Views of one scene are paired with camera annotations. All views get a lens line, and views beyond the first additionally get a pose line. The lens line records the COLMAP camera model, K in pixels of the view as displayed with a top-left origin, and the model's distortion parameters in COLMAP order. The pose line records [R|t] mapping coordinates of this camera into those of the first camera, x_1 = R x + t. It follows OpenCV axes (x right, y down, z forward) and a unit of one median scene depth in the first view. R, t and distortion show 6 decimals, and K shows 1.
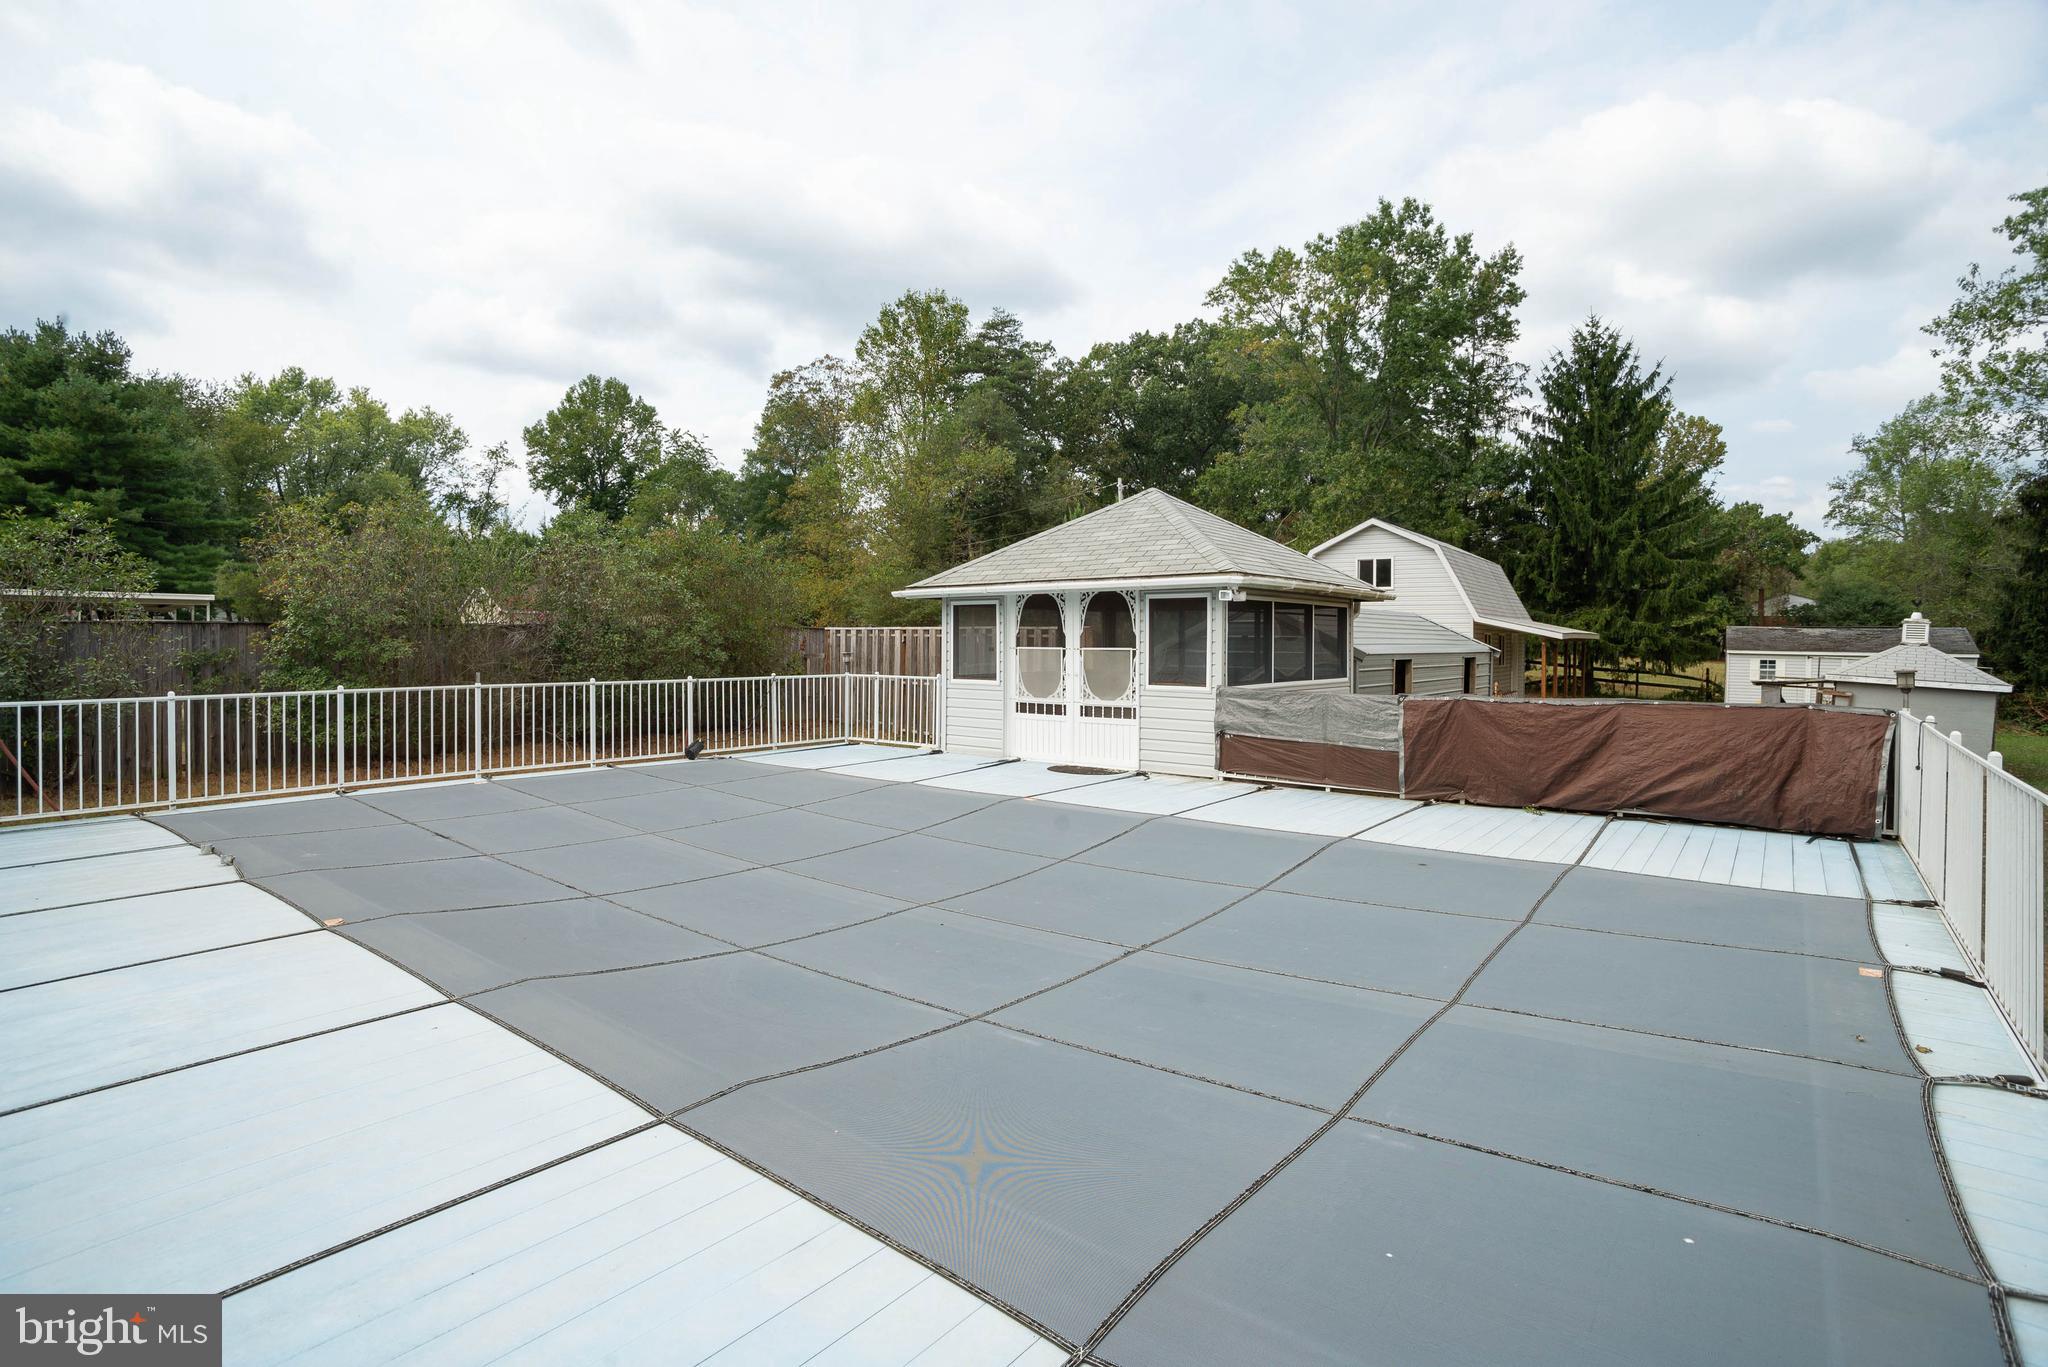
lens RADIAL K [[989.1, 0, 1025.6], [0, 989.1, 640.6], [0, 0, 1]] dist [-0.002133, -0.000494]
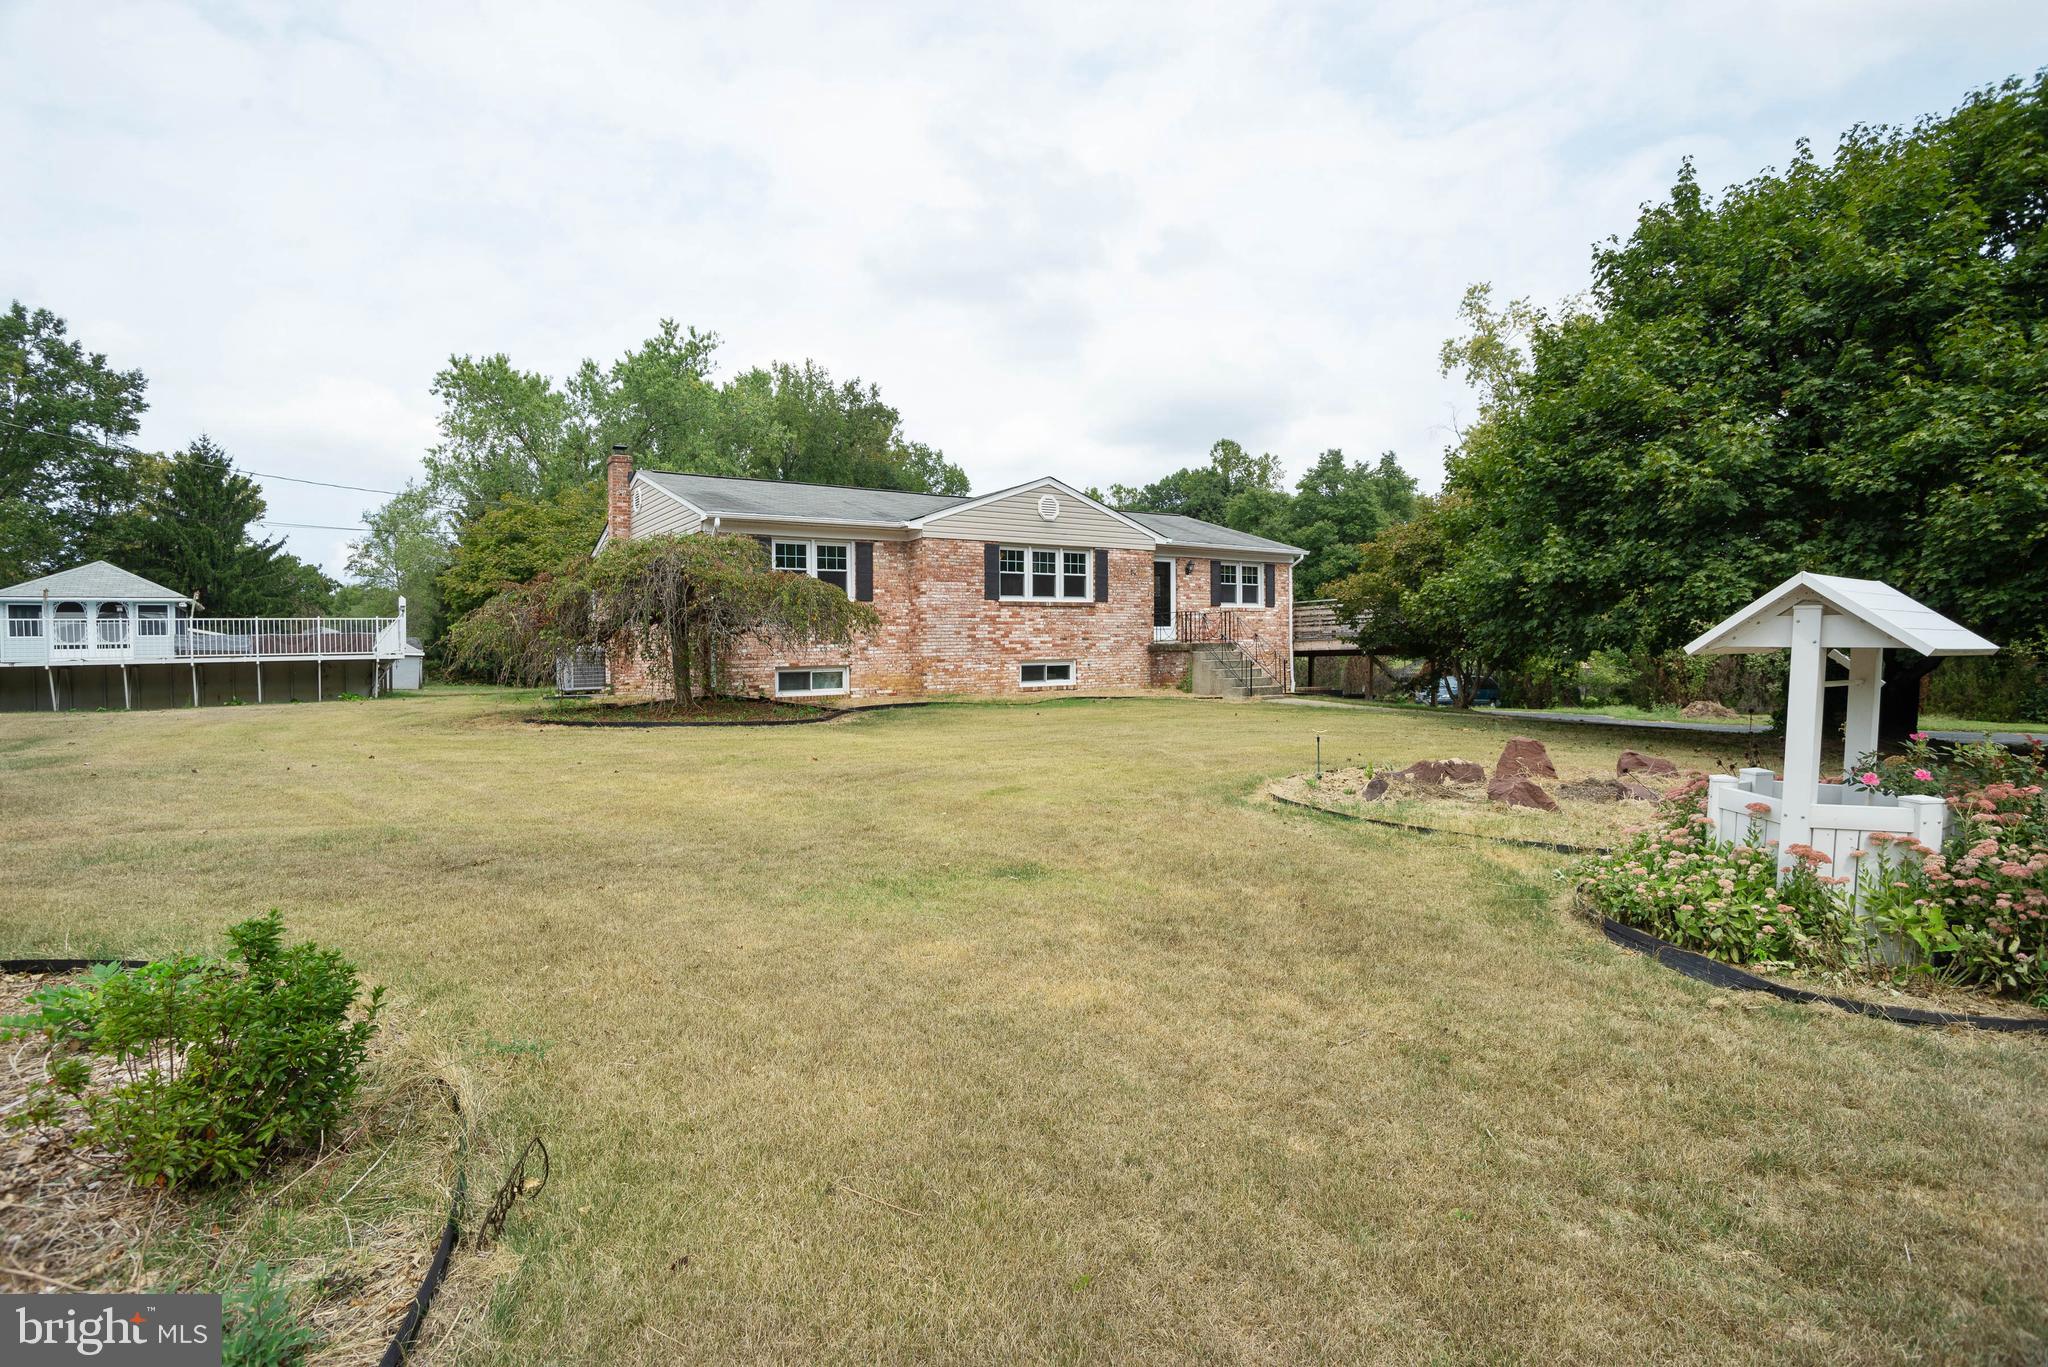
lens RADIAL K [[989.1, 0, 1025.6], [0, 989.1, 640.6], [0, 0, 1]] dist [-0.002133, -0.000494]
pose [[0.280441, 0.001924, 0.959869, -0.302008], [0.036276, 0.999262, -0.012601, 0.030371], [-0.959186, 0.038354, 0.280164, -0.357377]]
